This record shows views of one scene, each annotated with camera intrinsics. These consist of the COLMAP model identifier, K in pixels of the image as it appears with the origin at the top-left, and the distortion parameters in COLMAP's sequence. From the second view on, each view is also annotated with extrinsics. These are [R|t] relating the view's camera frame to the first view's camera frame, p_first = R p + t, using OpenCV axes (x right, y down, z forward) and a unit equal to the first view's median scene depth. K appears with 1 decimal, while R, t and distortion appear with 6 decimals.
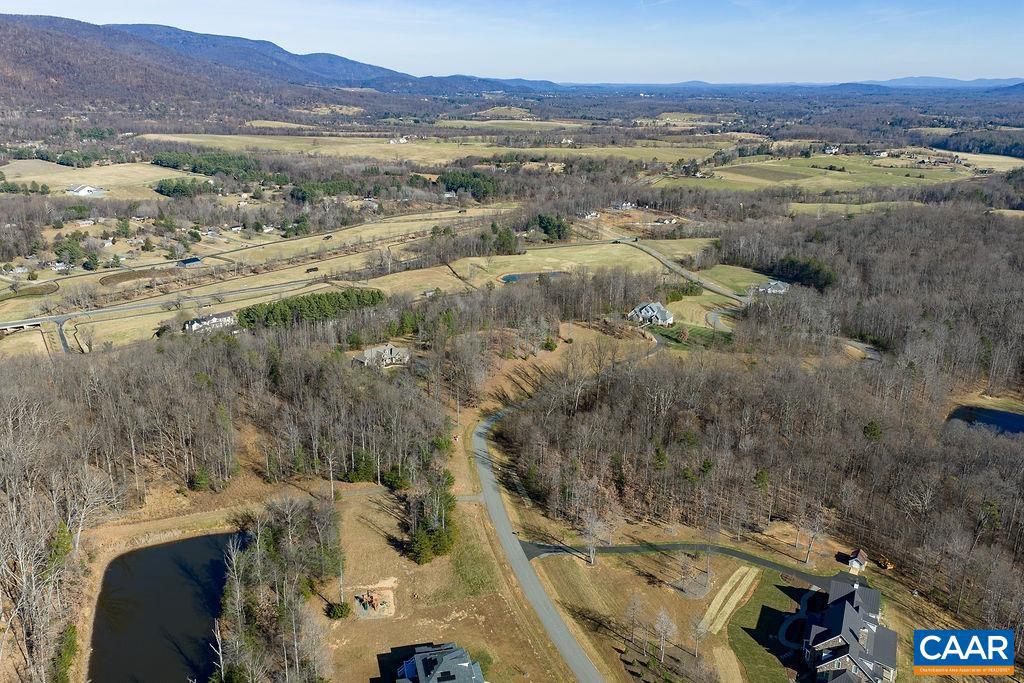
lens RADIAL K [[842.9, 0, 508.8], [0, 842.9, 343.6], [0, 0, 1]] dist [0.017027, -0.029326]
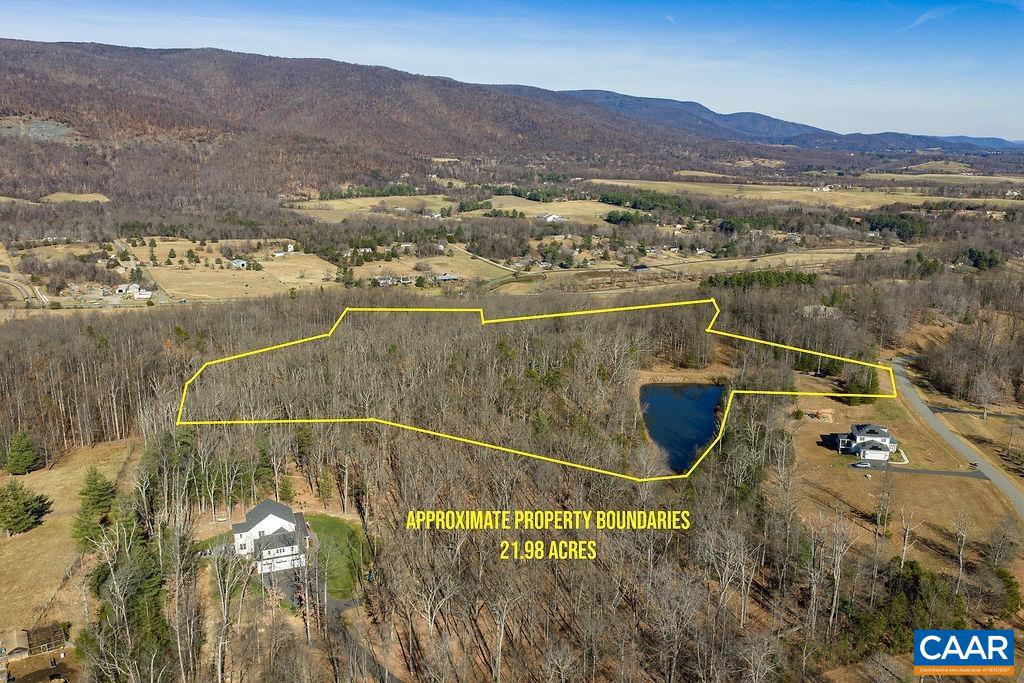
lens RADIAL K [[842.9, 0, 511.2], [0, 842.9, 347.4], [0, 0, 1]] dist [0.017027, -0.029326]
pose [[0.893445, 0.100356, -0.437818, 0.000019], [-0.127316, 0.991327, -0.032580, 0.045119], [0.430752, 0.084850, 0.898473, -0.091838]]
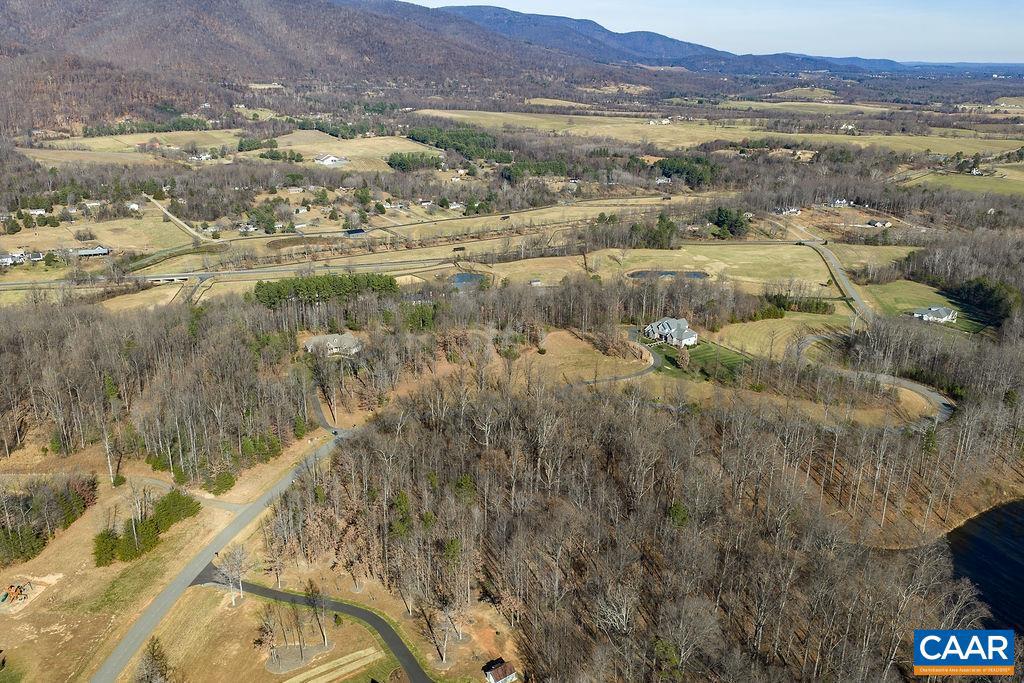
lens RADIAL K [[842.9, 0, 509.7], [0, 842.9, 344.6], [0, 0, 1]] dist [0.017027, -0.029326]
pose [[0.933789, 0.116058, -0.338479, 0.101176], [-0.107814, 0.993235, 0.043126, -0.013387], [0.341194, -0.003778, 0.939985, 0.040206]]
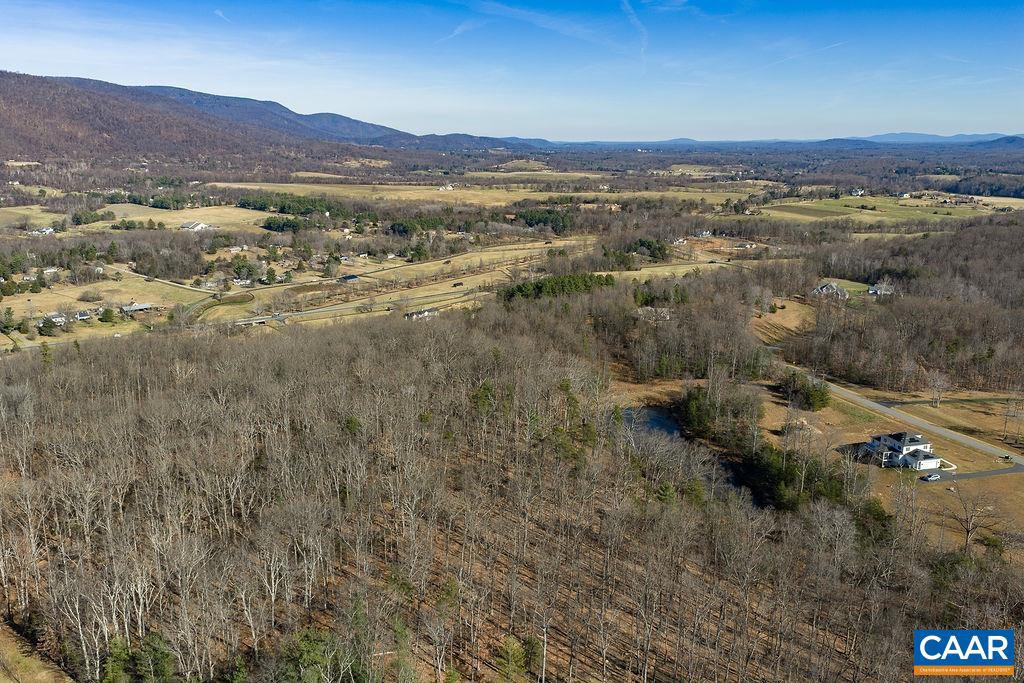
lens RADIAL K [[842.9, 0, 508.8], [0, 842.9, 344.0], [0, 0, 1]] dist [0.017027, -0.029326]
pose [[0.999878, -0.009589, 0.012328, -0.101937], [0.010368, 0.997846, -0.064780, 0.037277], [-0.011680, 0.064900, 0.997823, -0.067943]]
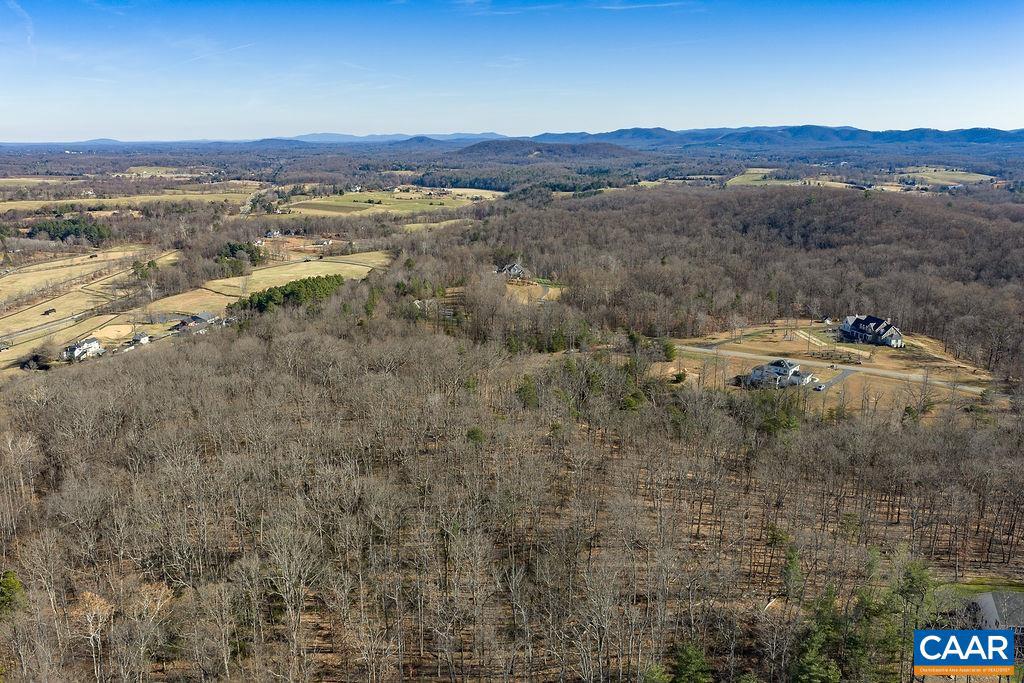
lens RADIAL K [[842.9, 0, 503.2], [0, 842.9, 366.1], [0, 0, 1]] dist [0.017027, -0.029326]
pose [[0.798018, -0.165535, 0.579453, -0.218943], [0.187844, 0.981956, 0.021824, 0.026897], [-0.572610, 0.091431, 0.814714, -0.030693]]
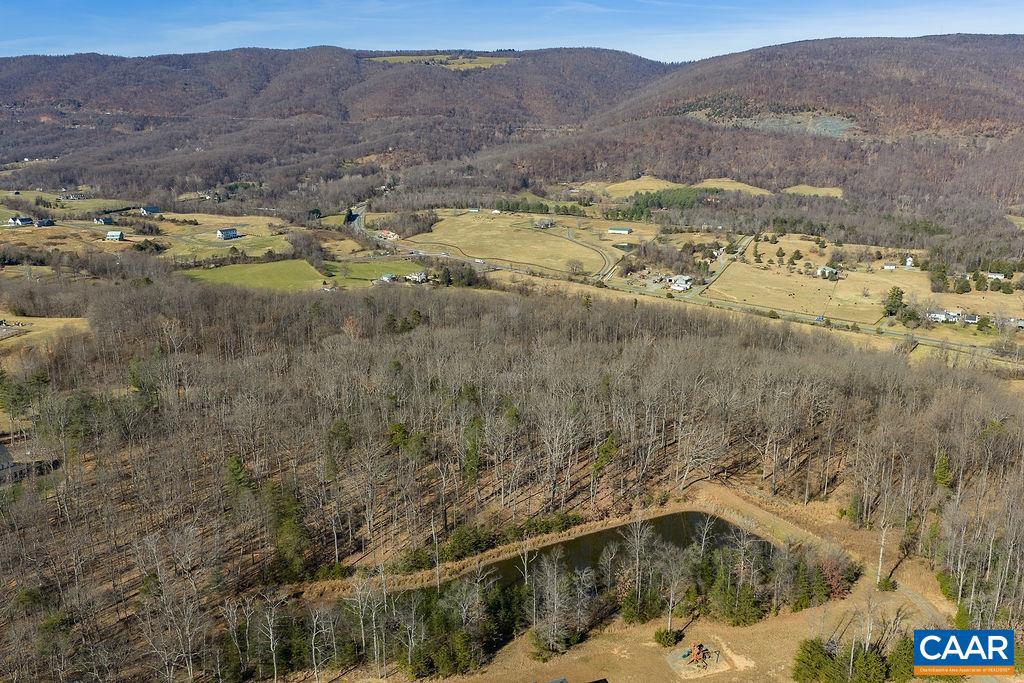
lens RADIAL K [[842.9, 0, 513.7], [0, 842.9, 350.9], [0, 0, 1]] dist [0.017027, -0.029326]
pose [[0.140920, 0.241085, -0.960219, 0.079292], [-0.294480, 0.936205, 0.191838, -0.011818], [0.945210, 0.255731, 0.202925, 0.087406]]
